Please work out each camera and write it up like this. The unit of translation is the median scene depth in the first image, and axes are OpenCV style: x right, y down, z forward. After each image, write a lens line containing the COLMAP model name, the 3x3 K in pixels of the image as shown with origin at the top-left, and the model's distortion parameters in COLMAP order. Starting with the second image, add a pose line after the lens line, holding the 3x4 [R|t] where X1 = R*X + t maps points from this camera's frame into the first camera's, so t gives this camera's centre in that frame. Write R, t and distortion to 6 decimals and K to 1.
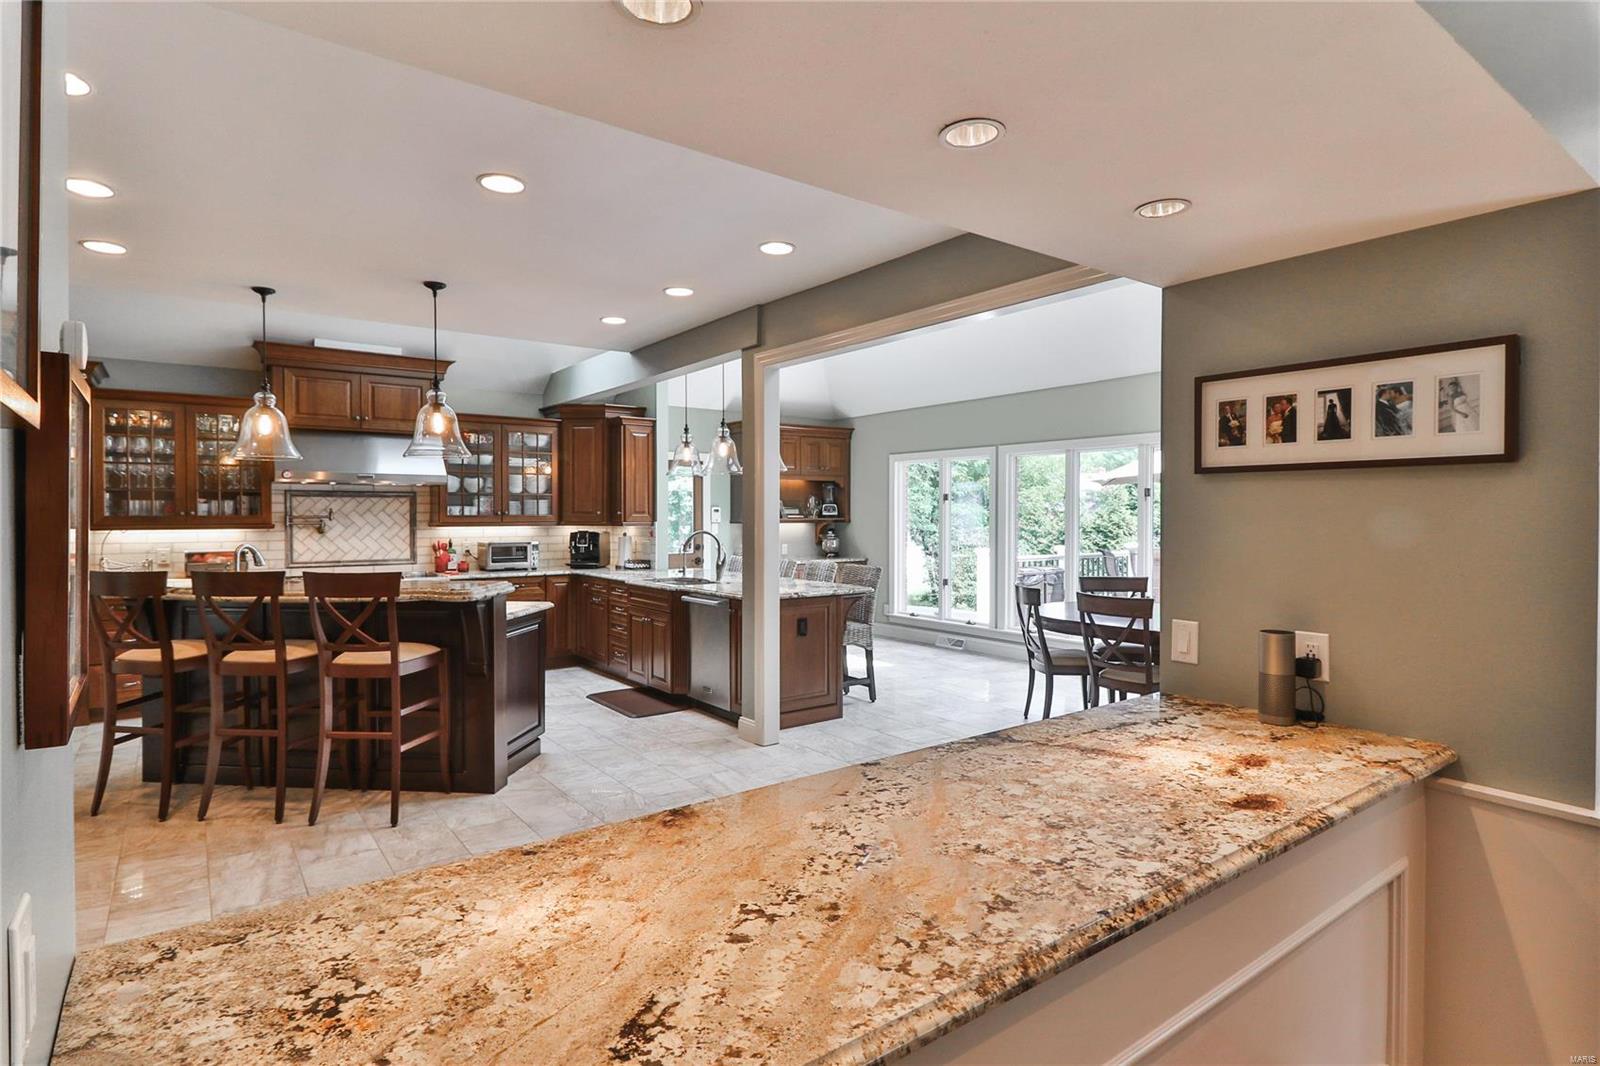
lens RADIAL K [[831.3, 0, 802.2], [0, 831.3, 529.9], [0, 0, 1]] dist [0.013675, -0.005259]
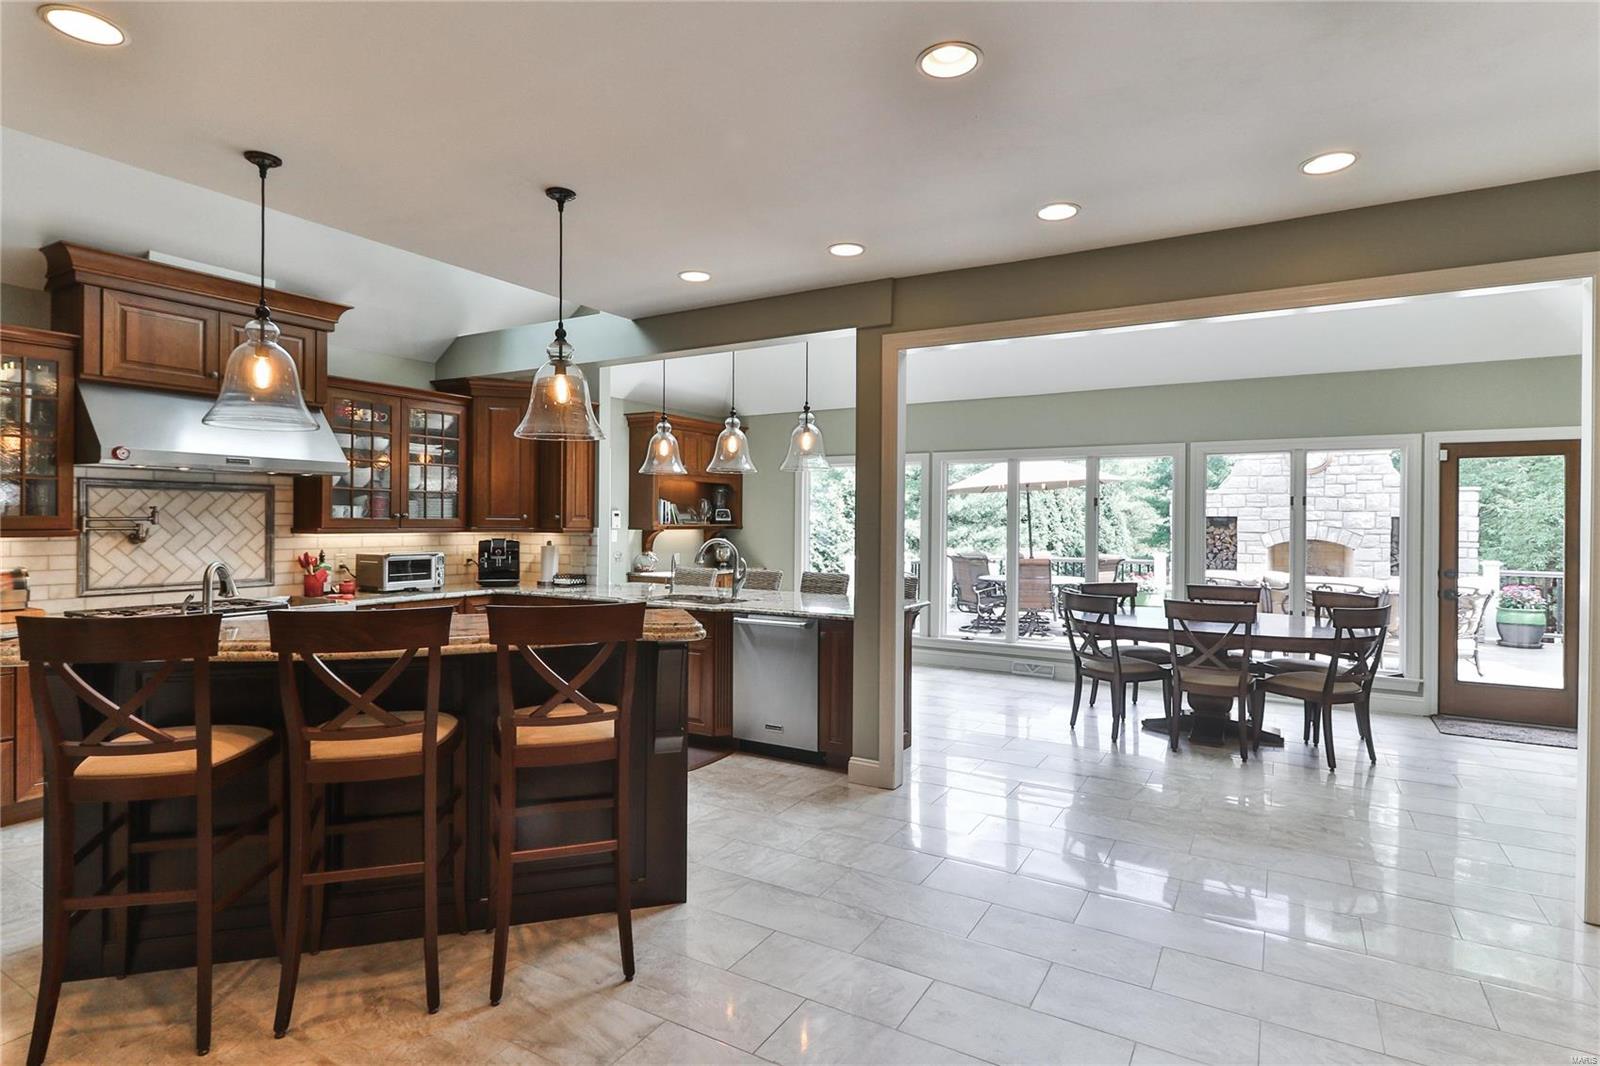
lens RADIAL K [[831.3, 0, 801.6], [0, 831.3, 525.0], [0, 0, 1]] dist [0.013675, -0.005259]
pose [[0.920122, 0.005206, 0.391597, -0.329495], [0.000023, 0.999911, -0.013346, -0.001658], [-0.391632, 0.012289, 0.920040, 0.168200]]
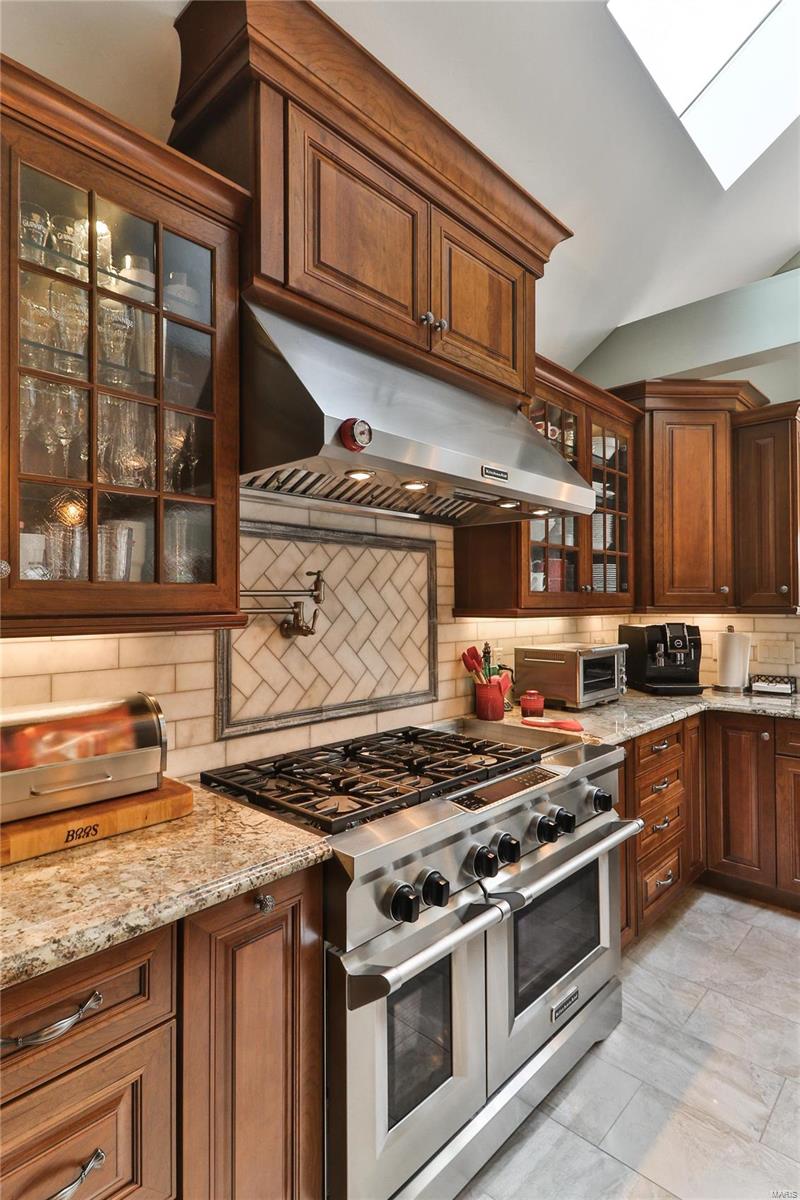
lens RADIAL K [[623.5, 0, 379.4], [0, 623.5, 599.4], [0, 0, 1]] dist [0.013675, -0.005259]
pose [[0.987505, -0.001011, 0.157586, -0.548364], [0.004824, 0.999705, -0.023814, -0.005747], [-0.157515, 0.024277, 0.987218, 0.679939]]
